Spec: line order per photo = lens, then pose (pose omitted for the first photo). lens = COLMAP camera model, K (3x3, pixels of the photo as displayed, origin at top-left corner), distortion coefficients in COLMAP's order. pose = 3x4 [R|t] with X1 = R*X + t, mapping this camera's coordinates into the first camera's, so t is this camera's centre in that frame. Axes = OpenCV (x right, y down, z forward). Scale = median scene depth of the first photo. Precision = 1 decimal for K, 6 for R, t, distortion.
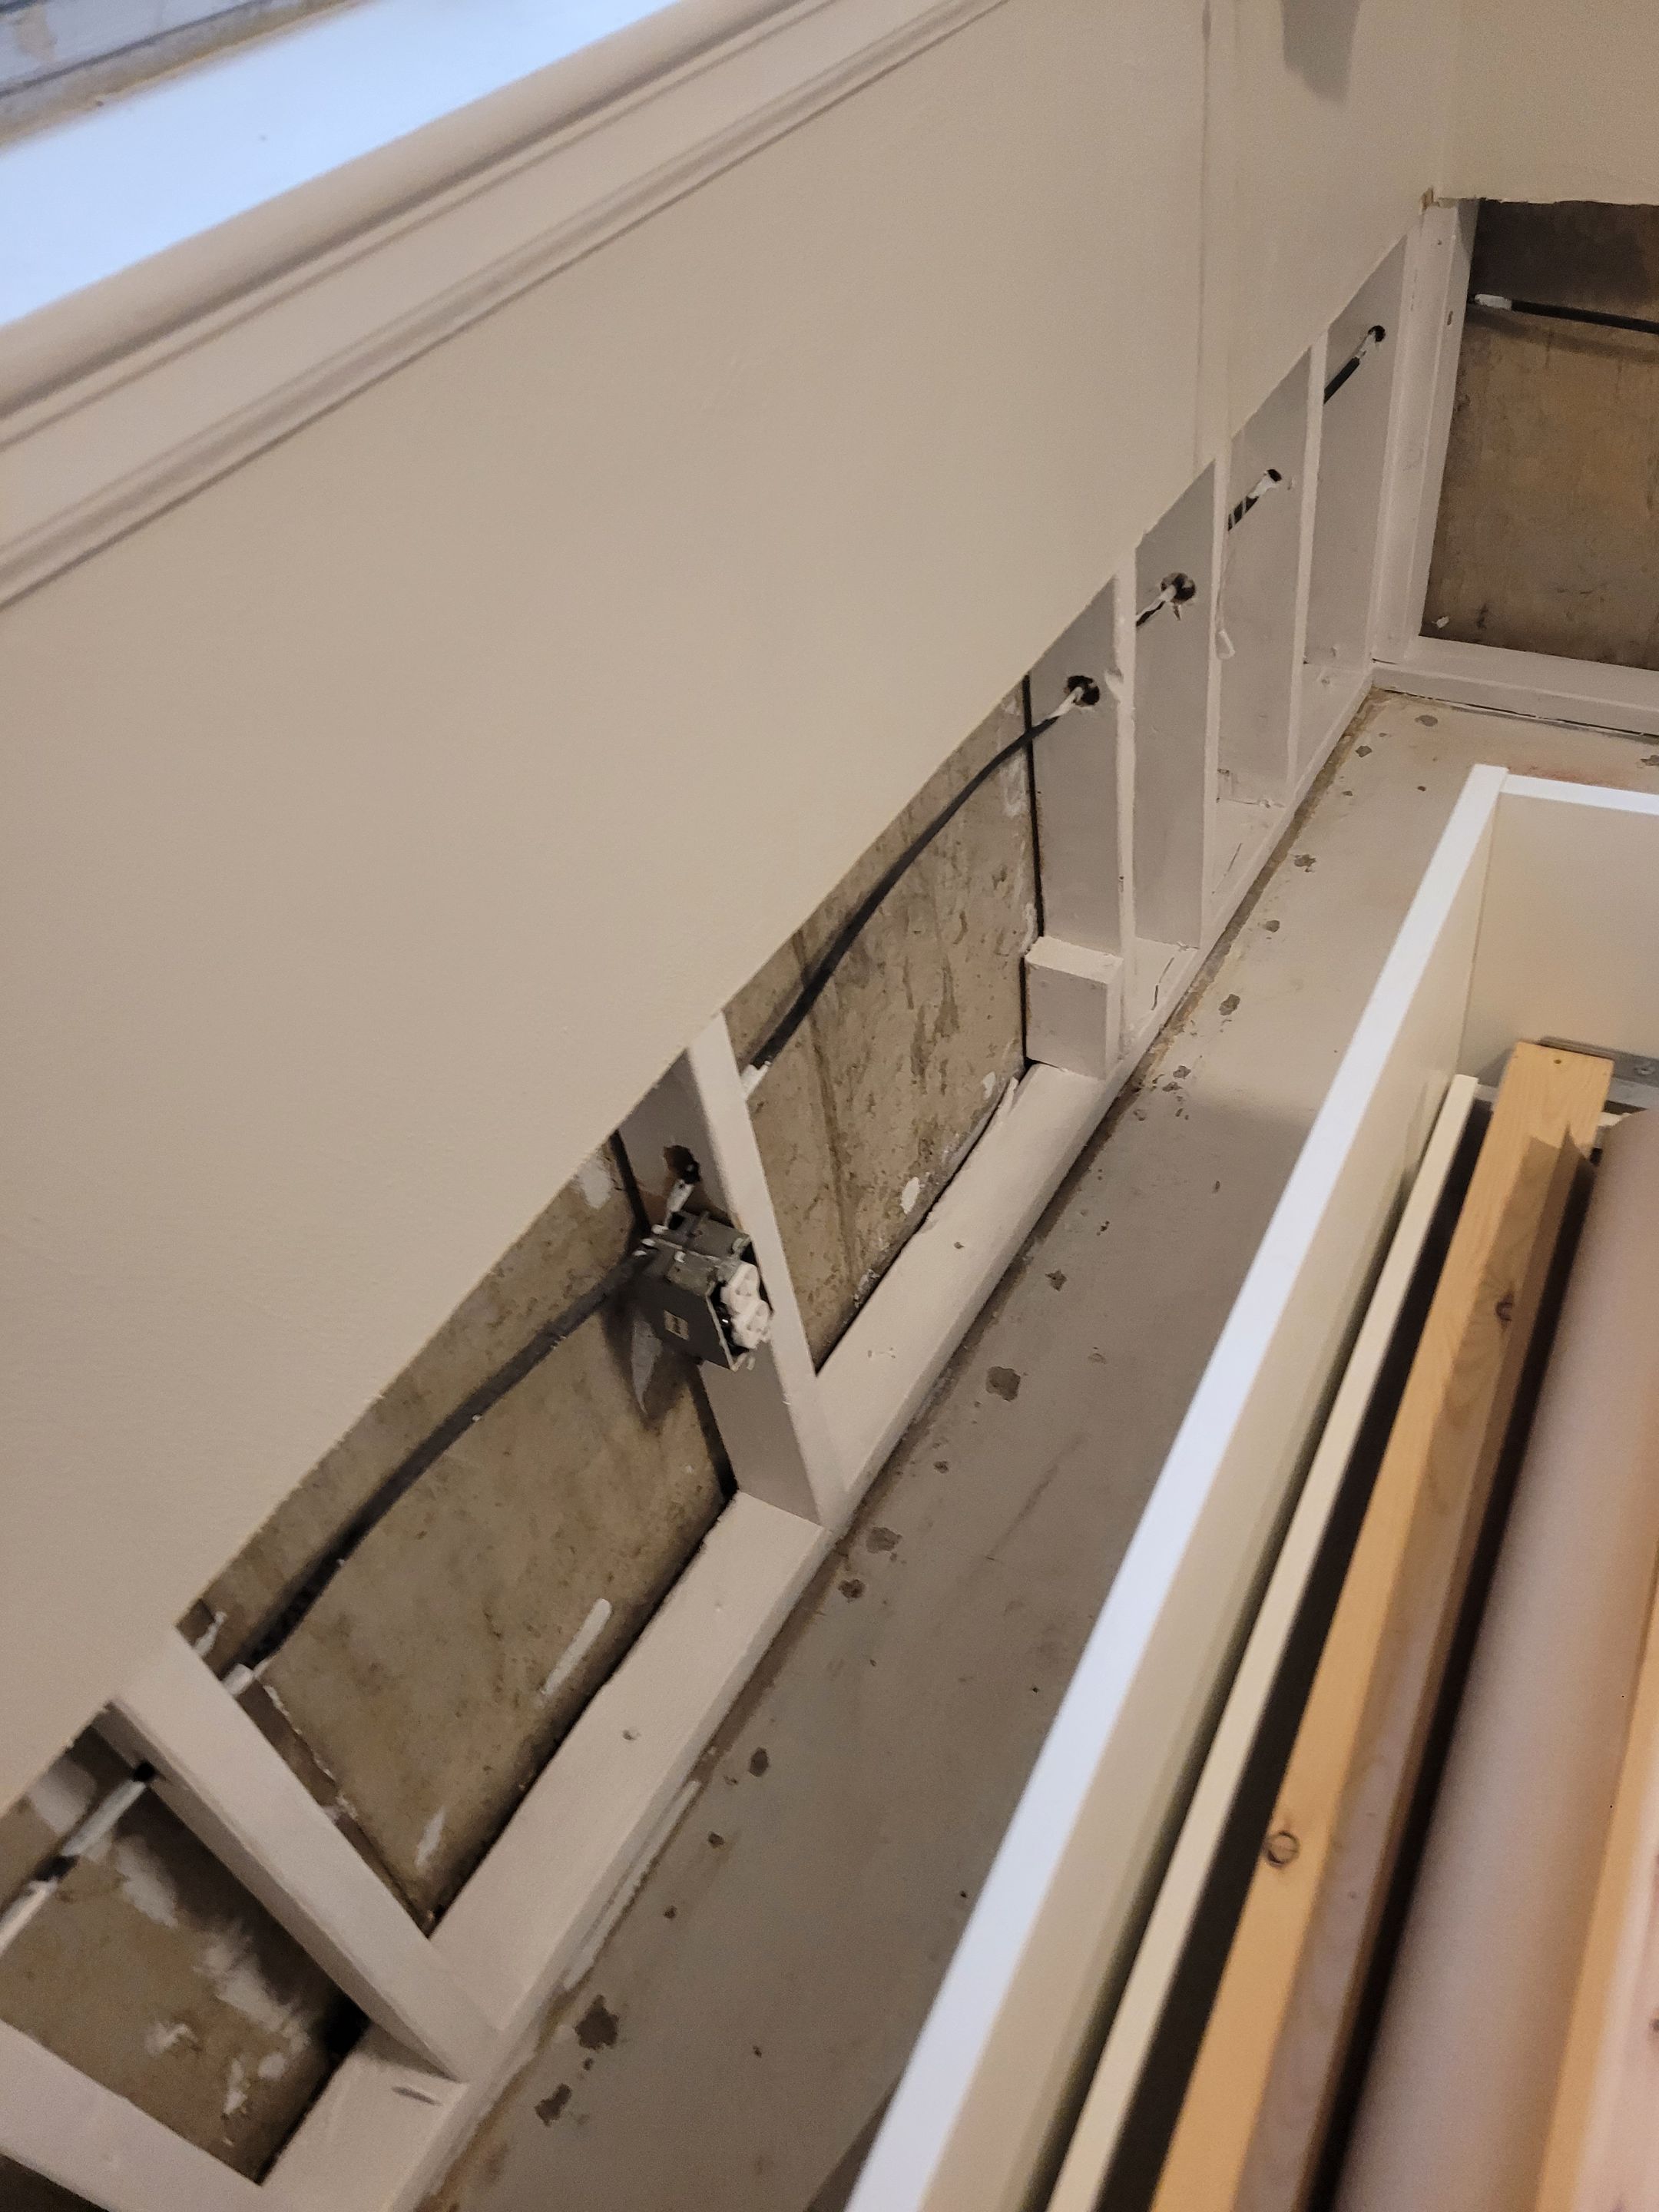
lens RADIAL K [[1642.8, 0, 829.5], [0, 1642.8, 1106.0], [0, 0, 1]] dist [0.023829, -0.032819]
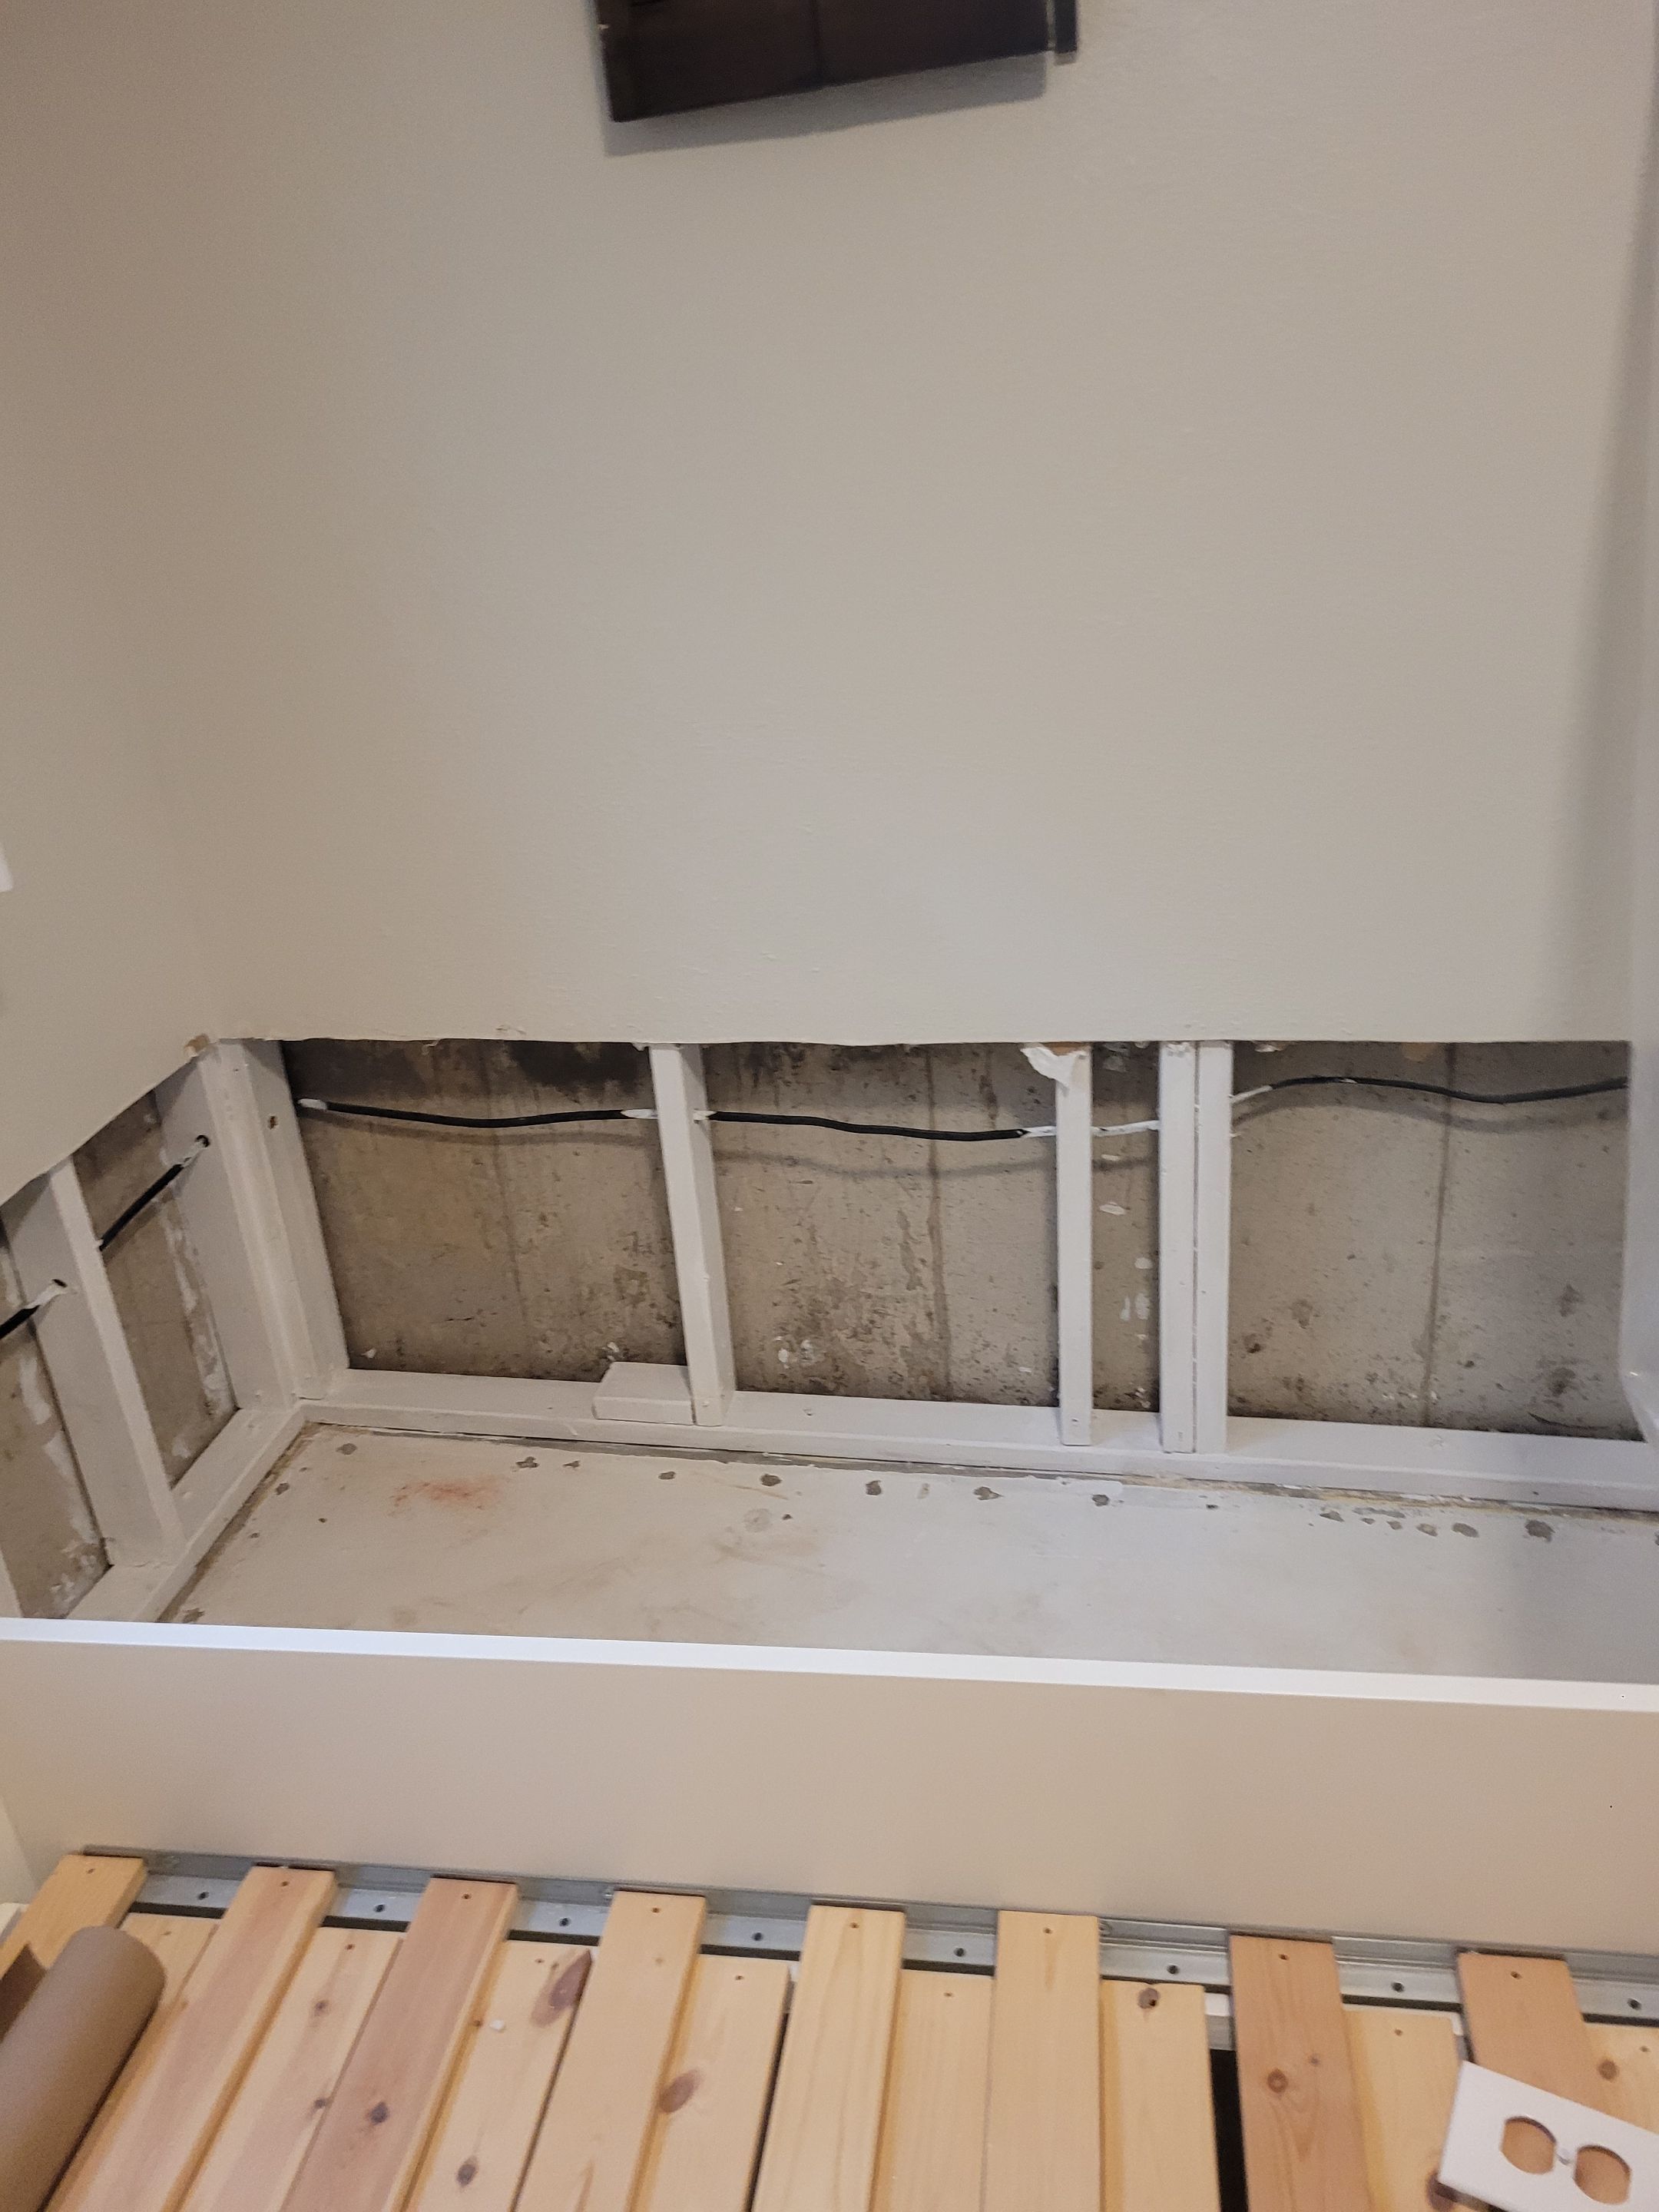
lens RADIAL K [[1642.8, 0, 829.5], [0, 1642.8, 1106.0], [0, 0, 1]] dist [0.023829, -0.032819]
pose [[0.937554, -0.087008, 0.336781, 0.436690], [0.205294, 0.920008, -0.333827, -0.020961], [-0.280796, 0.382120, 0.880419, -0.175804]]
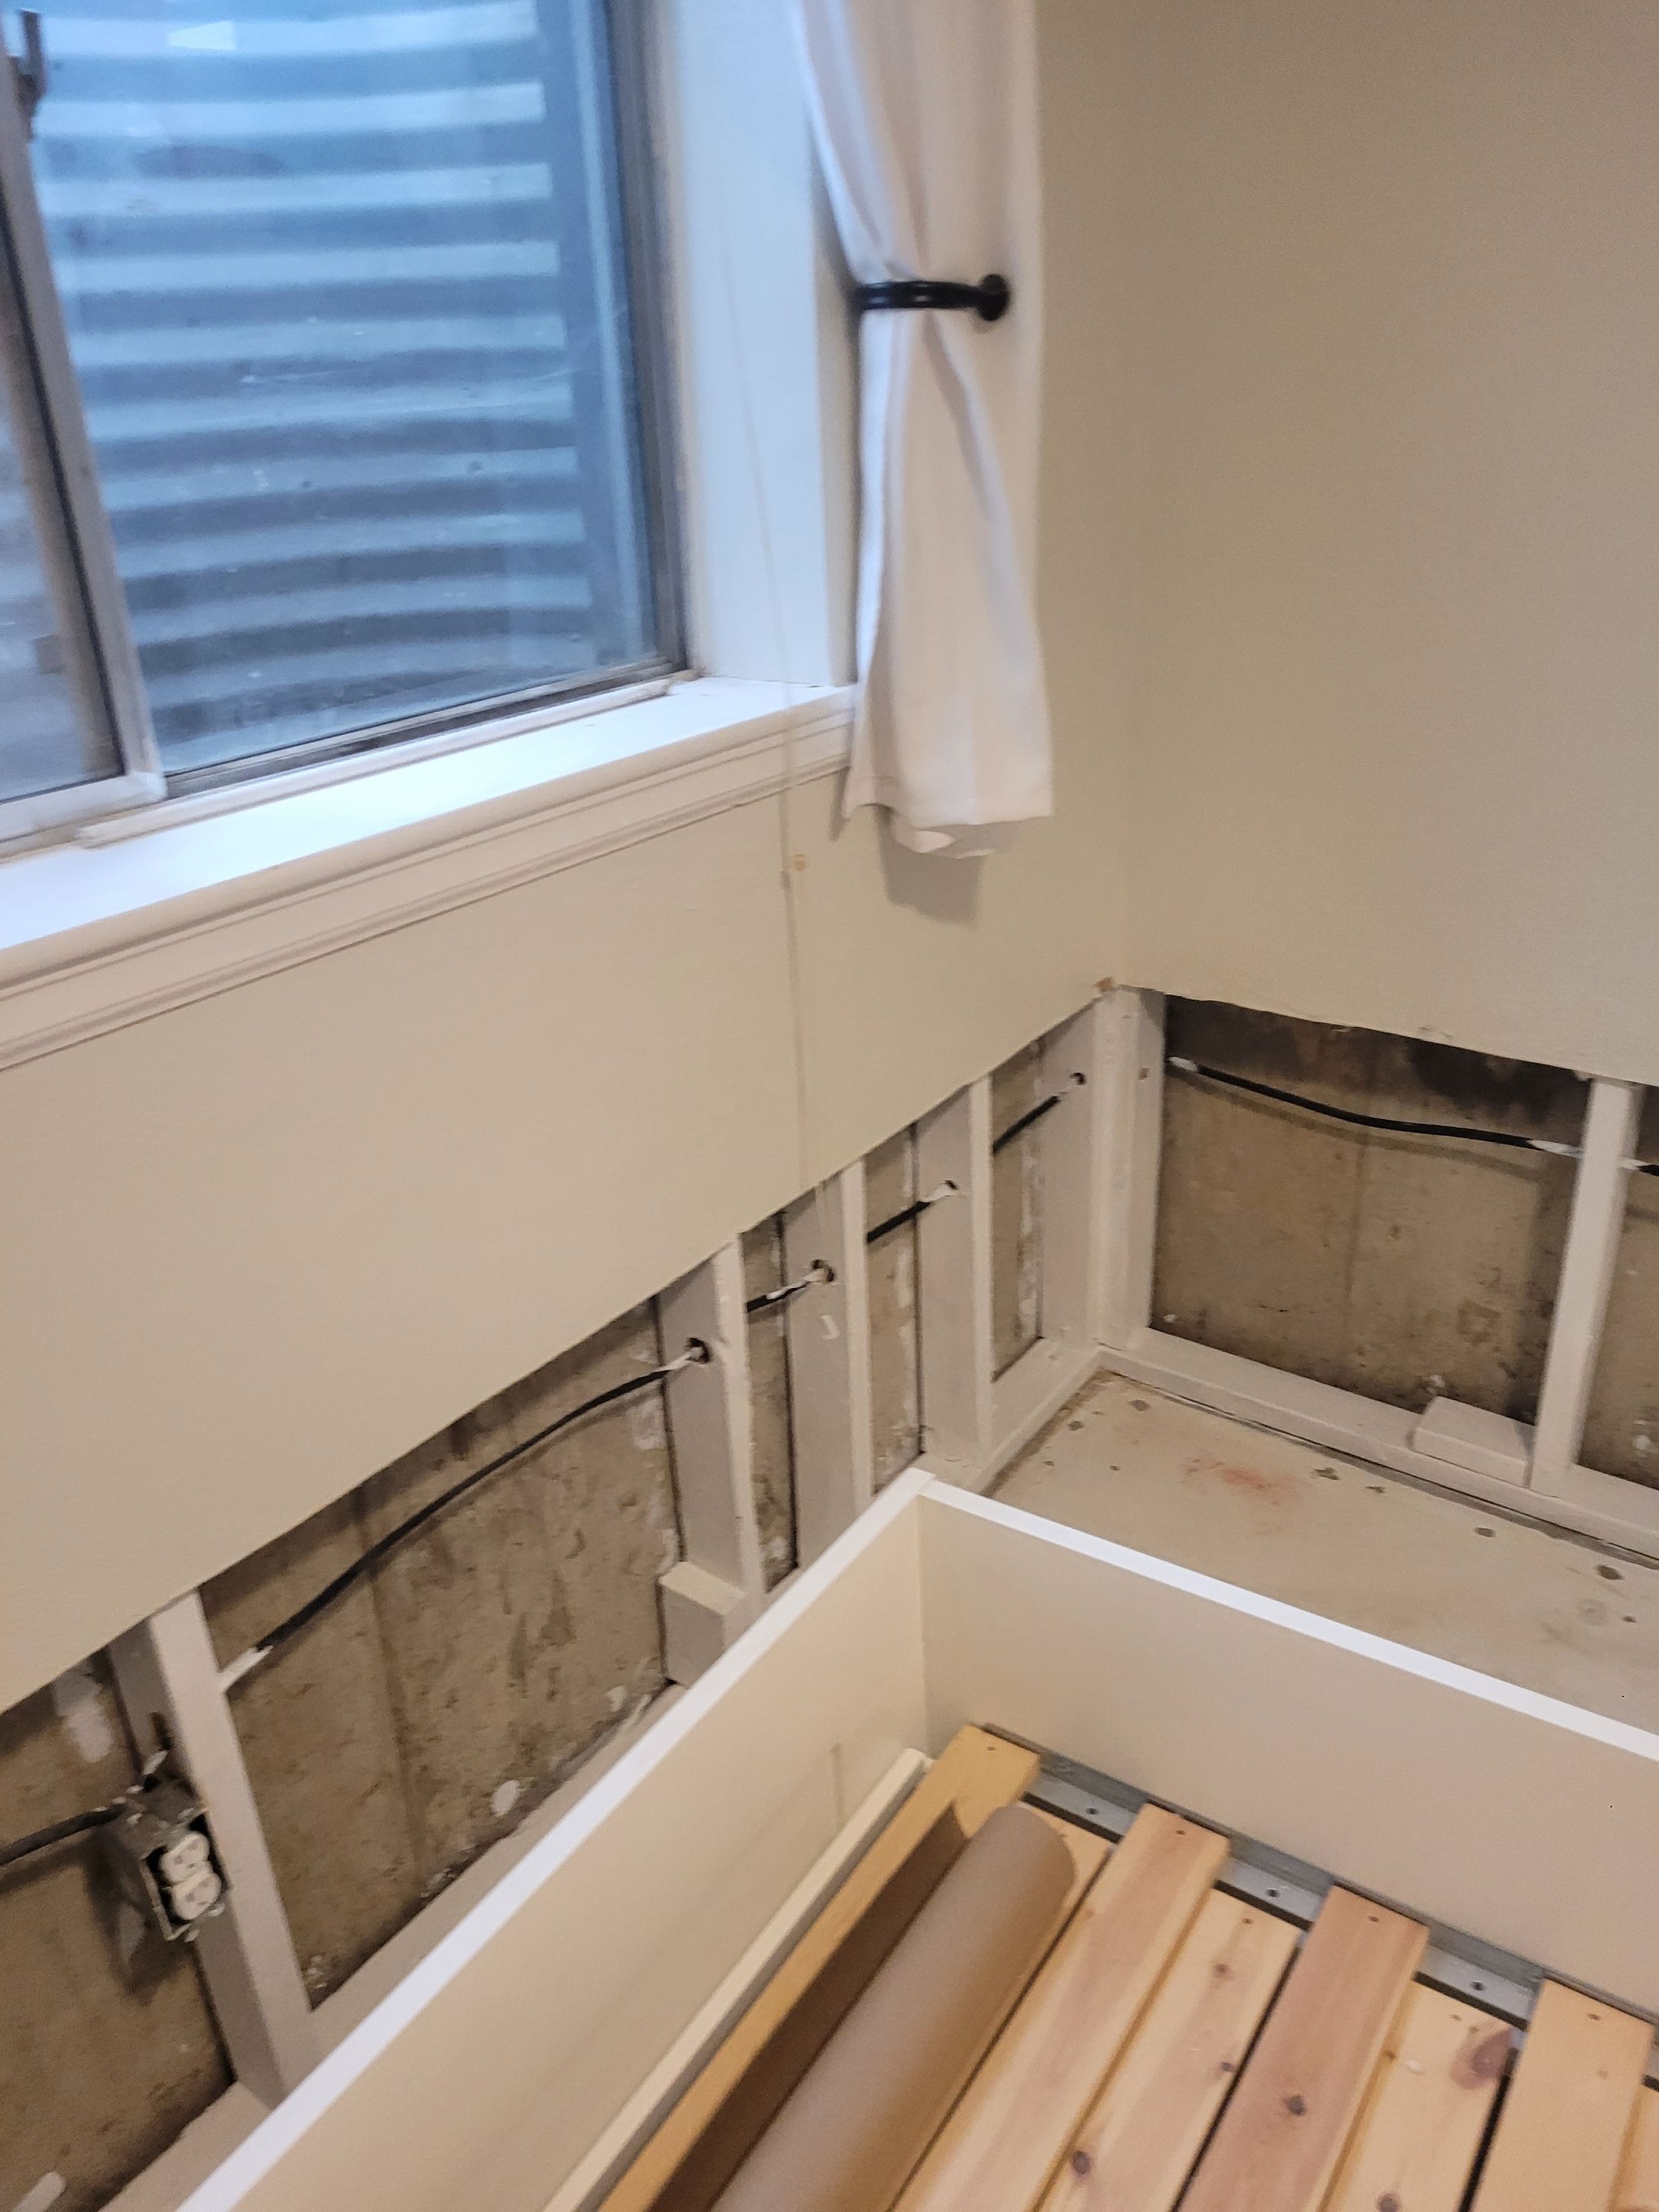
lens RADIAL K [[1649.2, 0, 795.9], [0, 1649.2, 1109.6], [0, 0, 1]] dist [0.000490, -0.016077]
pose [[0.990610, 0.121065, -0.063527, 0.253621], [-0.135392, 0.933274, -0.332670, -0.031385], [0.019013, 0.338148, 0.940901, -0.135732]]
